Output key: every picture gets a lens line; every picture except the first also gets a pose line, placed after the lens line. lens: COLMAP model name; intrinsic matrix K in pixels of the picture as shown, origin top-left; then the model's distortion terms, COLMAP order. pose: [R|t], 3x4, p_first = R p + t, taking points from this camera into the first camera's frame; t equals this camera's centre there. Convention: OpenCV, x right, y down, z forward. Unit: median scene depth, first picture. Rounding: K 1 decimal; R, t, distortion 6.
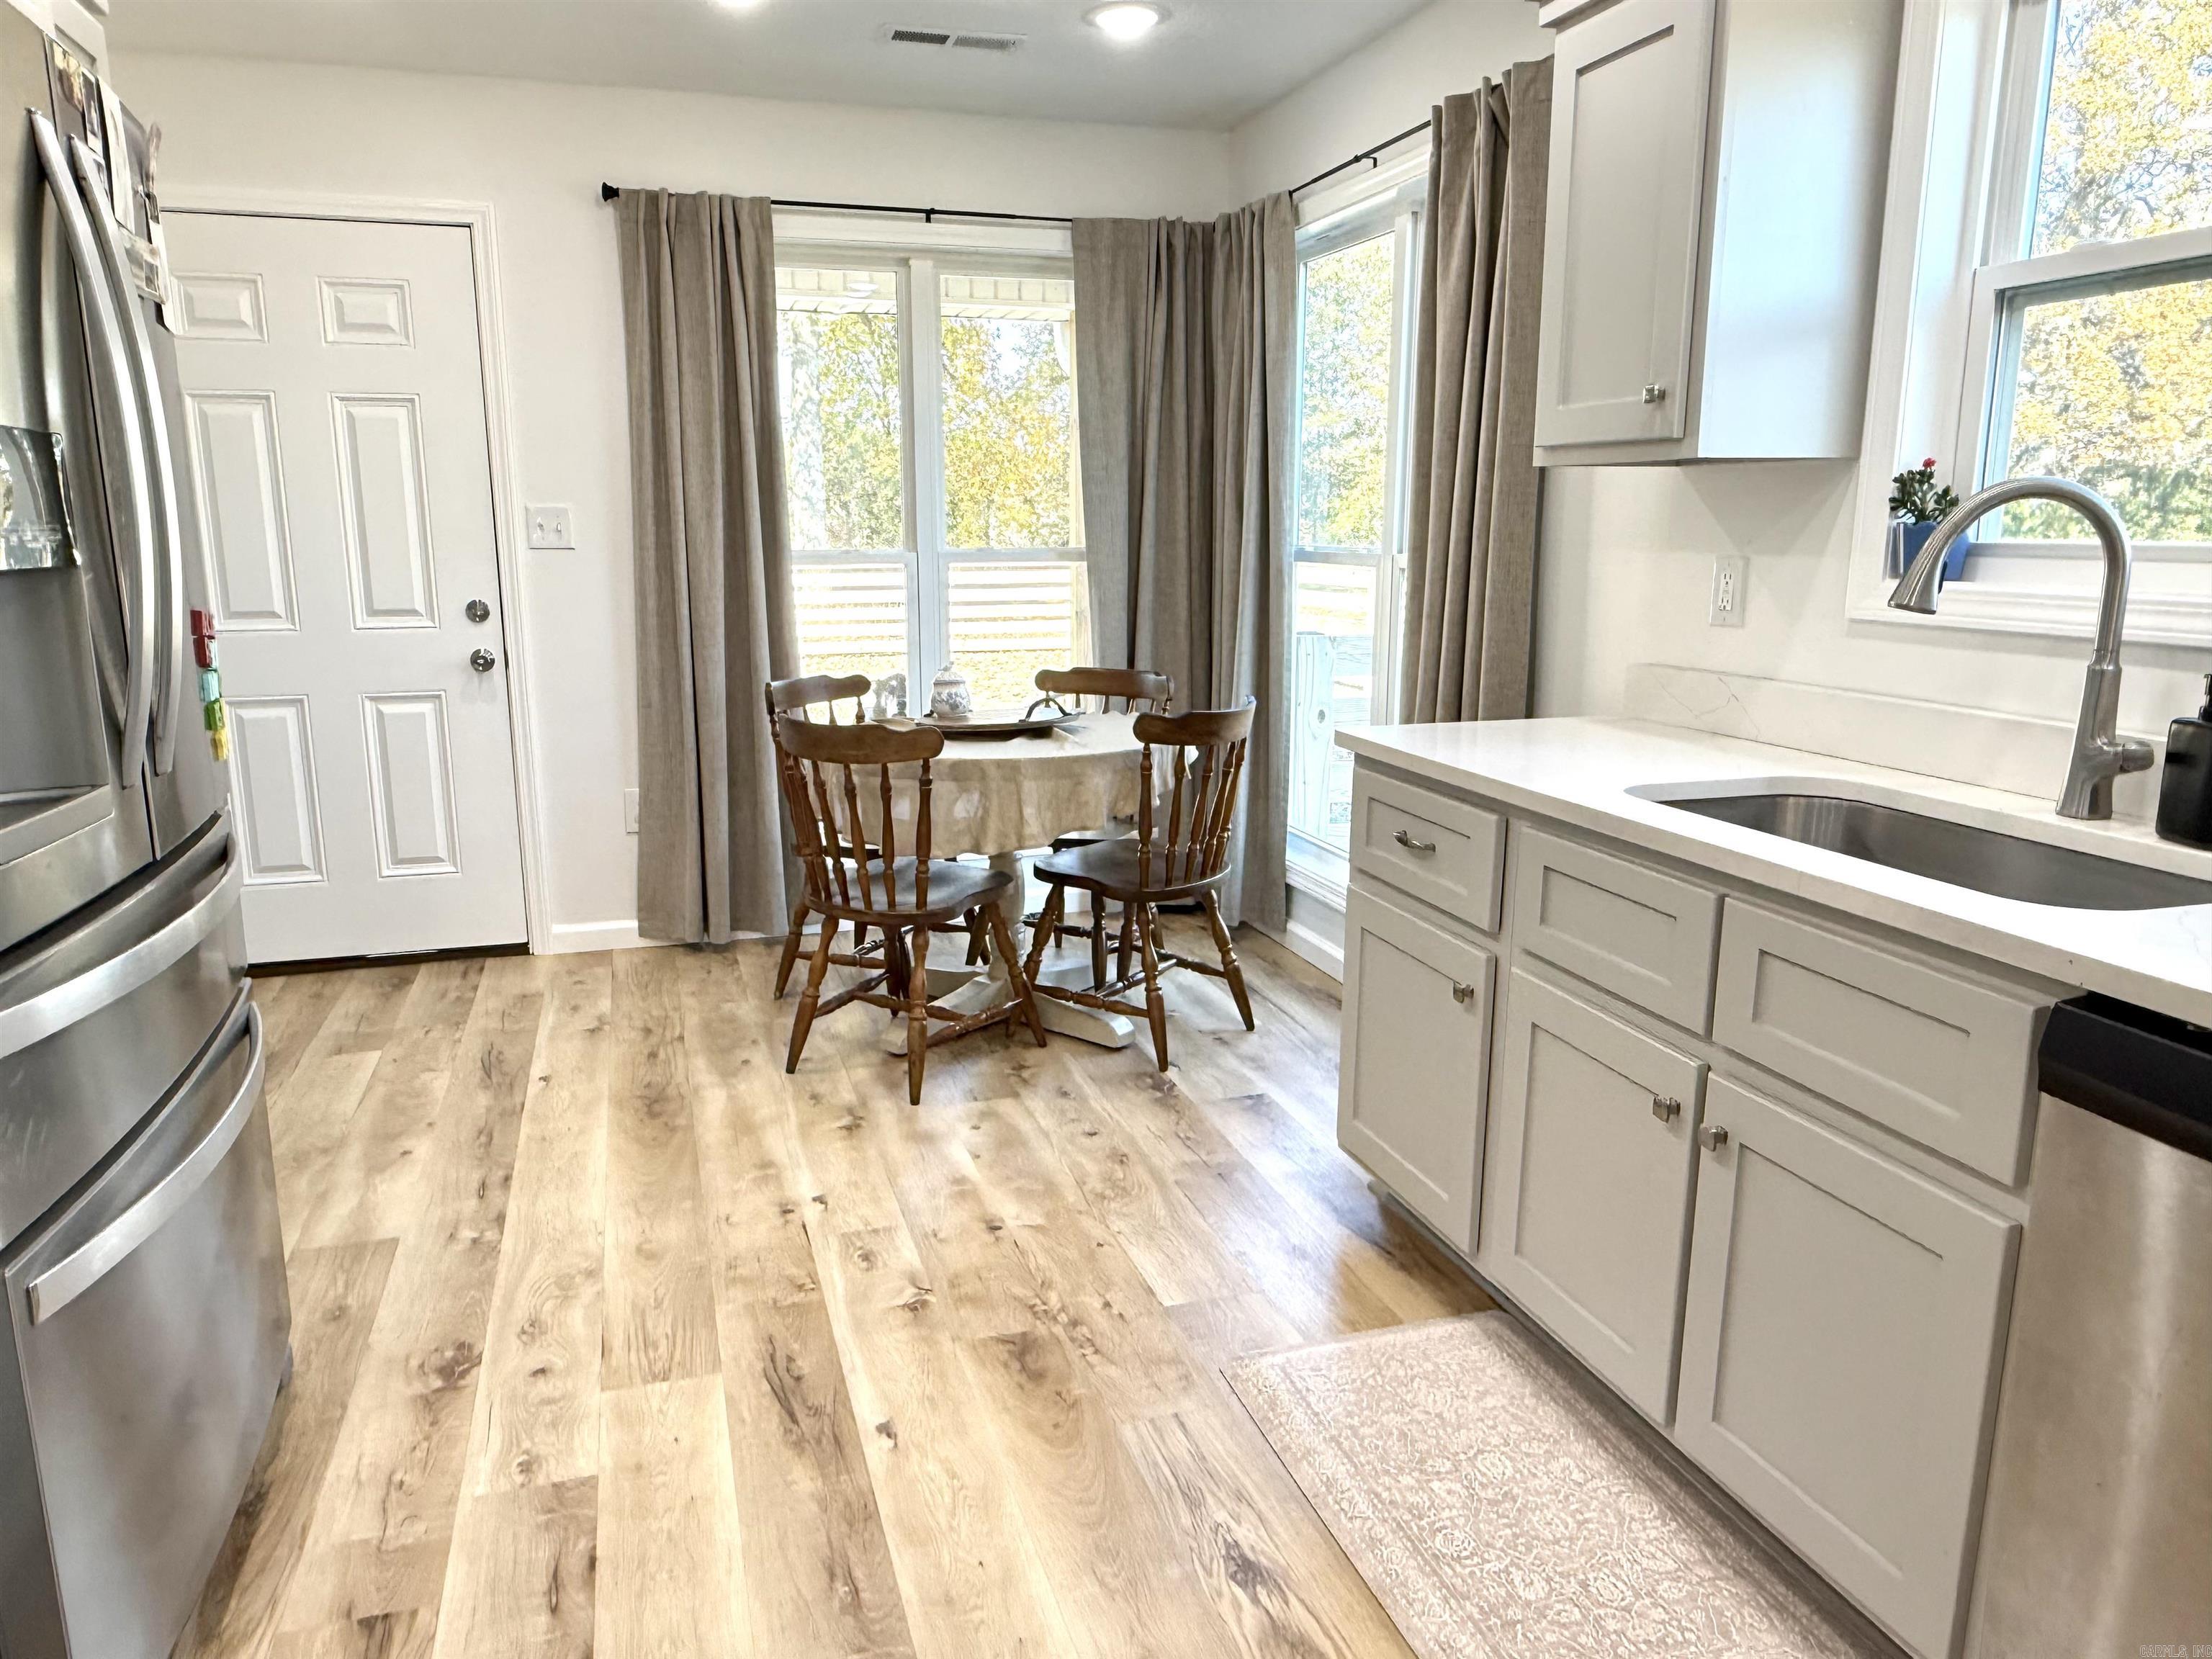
lens RADIAL K [[1481.3, 0, 1092.3], [0, 1481.3, 831.3], [0, 0, 1]] dist [0.001456, 0.002408]
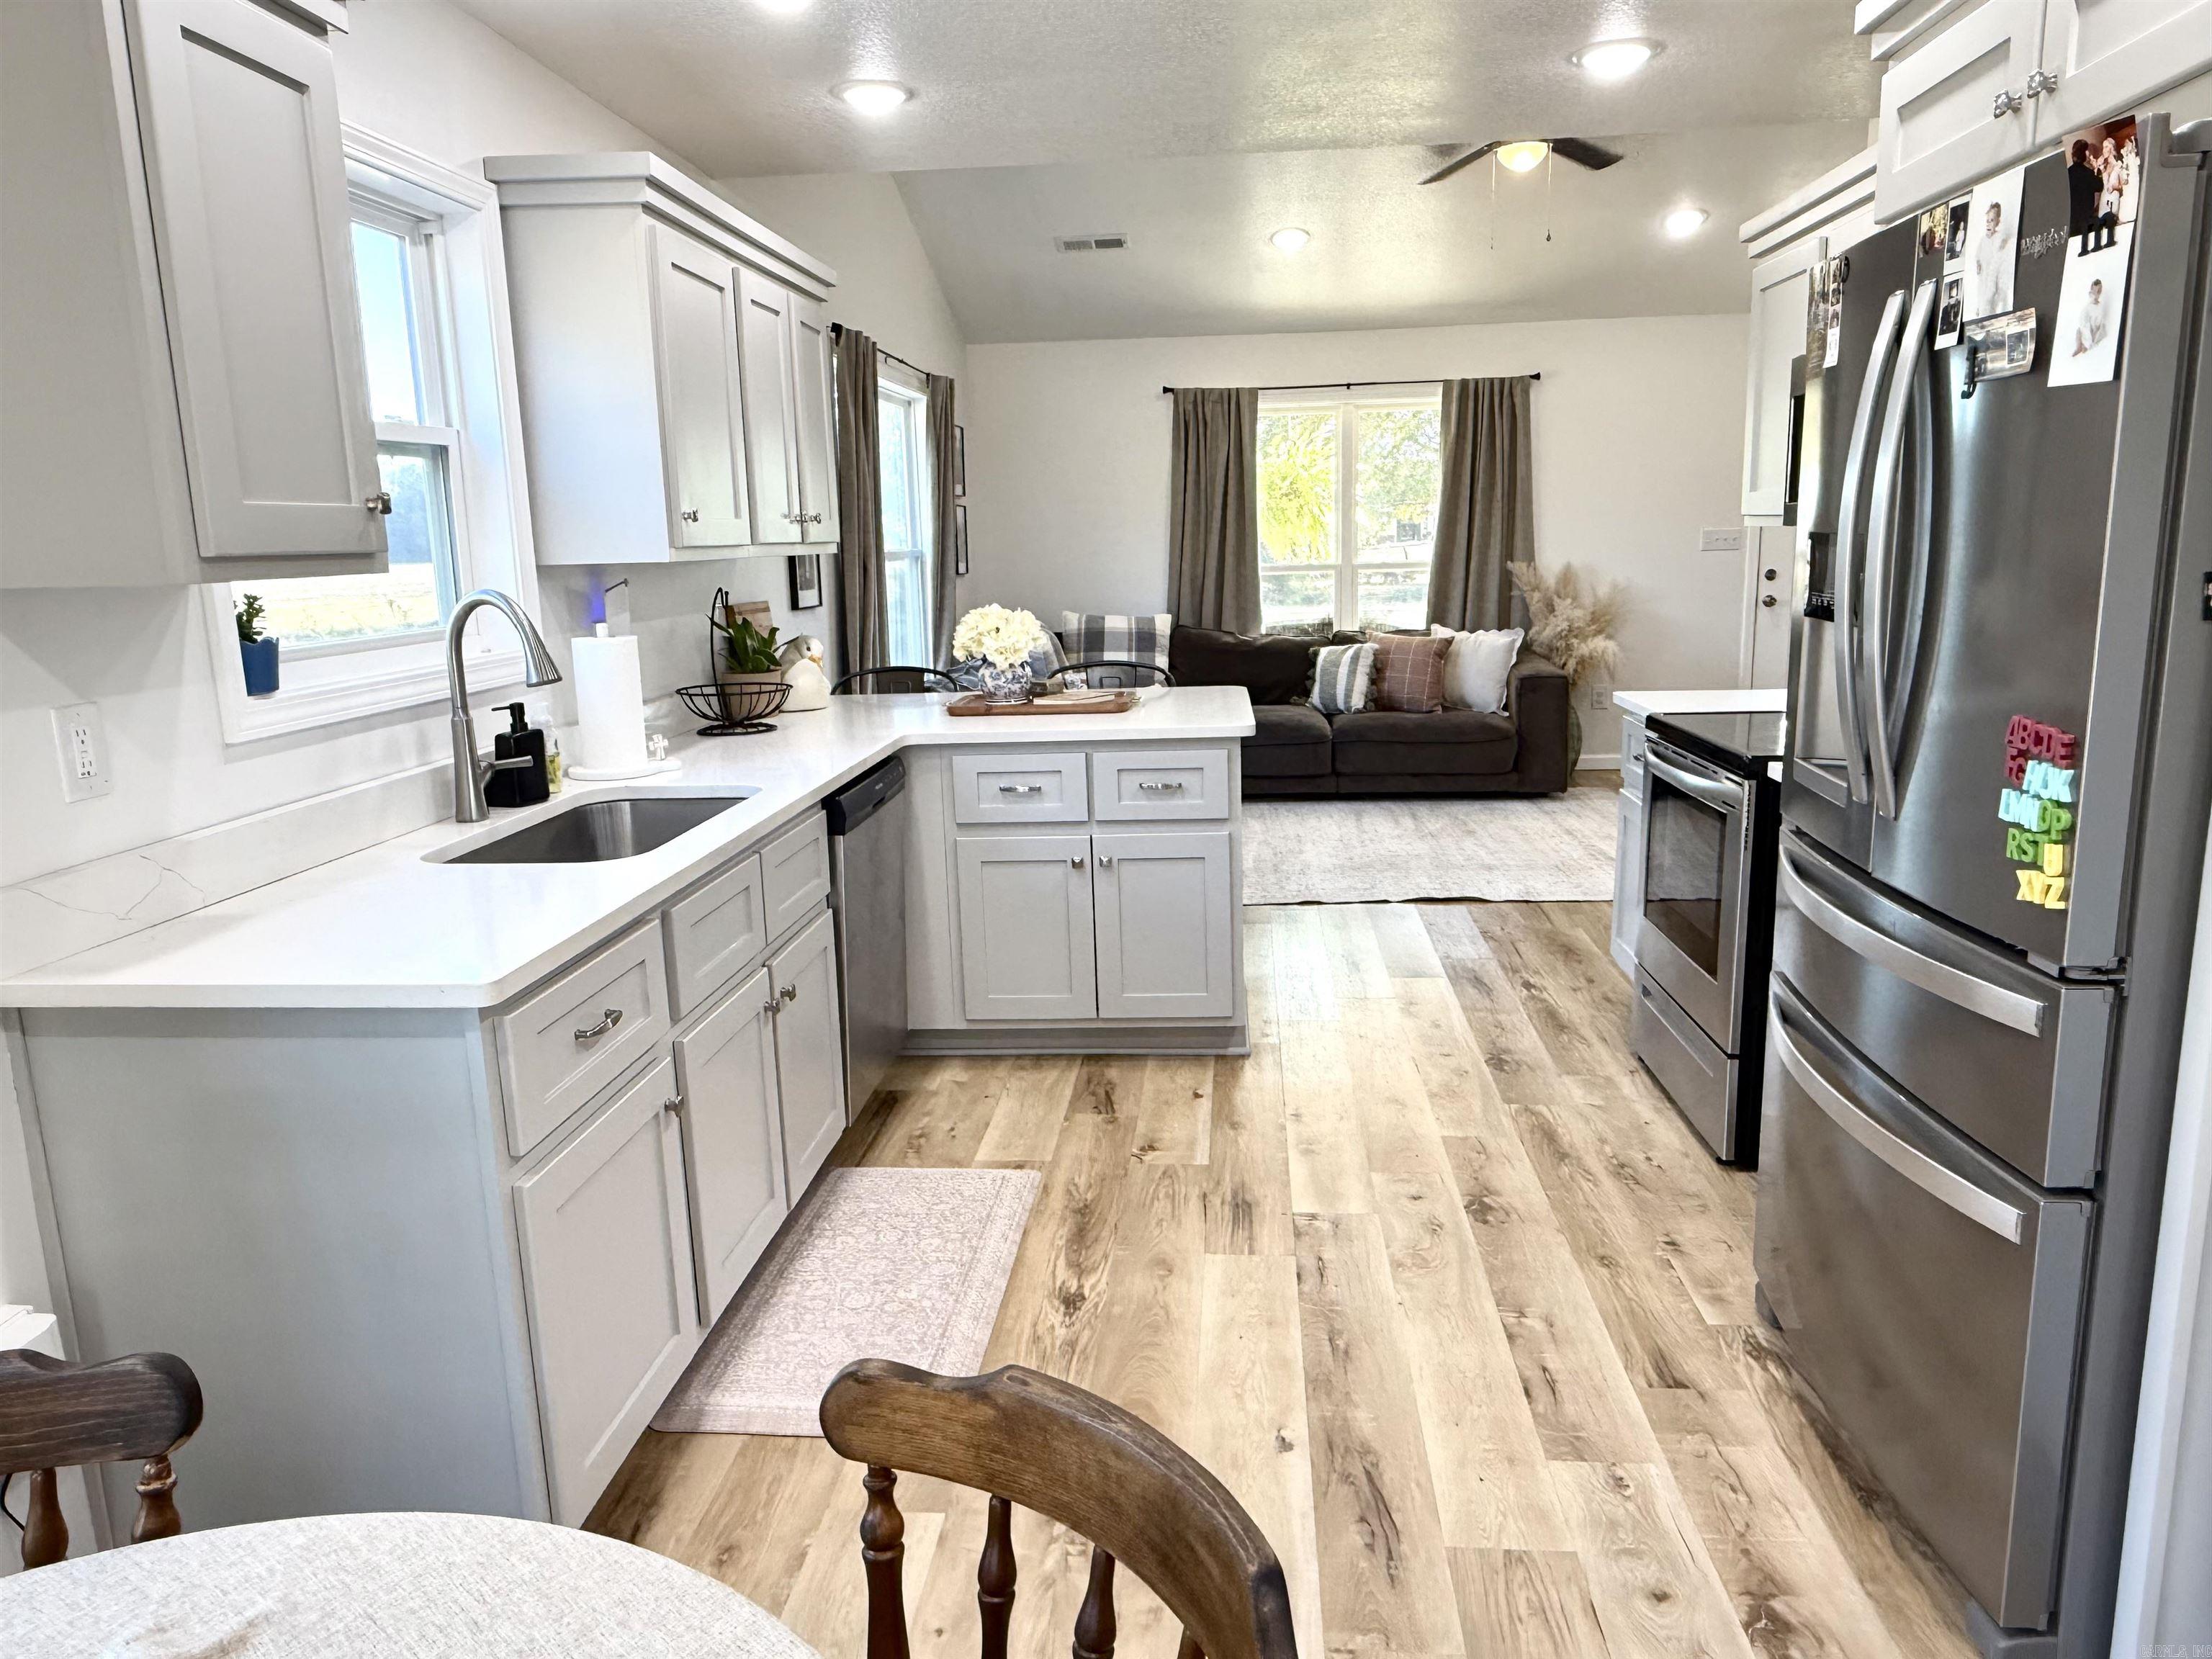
lens RADIAL K [[1481.3, 0, 1095.6], [0, 1481.3, 826.3], [0, 0, 1]] dist [0.001456, 0.002408]
pose [[-0.921869, -0.048654, 0.384435, -0.308341], [0.108891, 0.919585, 0.377499, -0.330263], [-0.371888, 0.389866, -0.842439, 1.358017]]
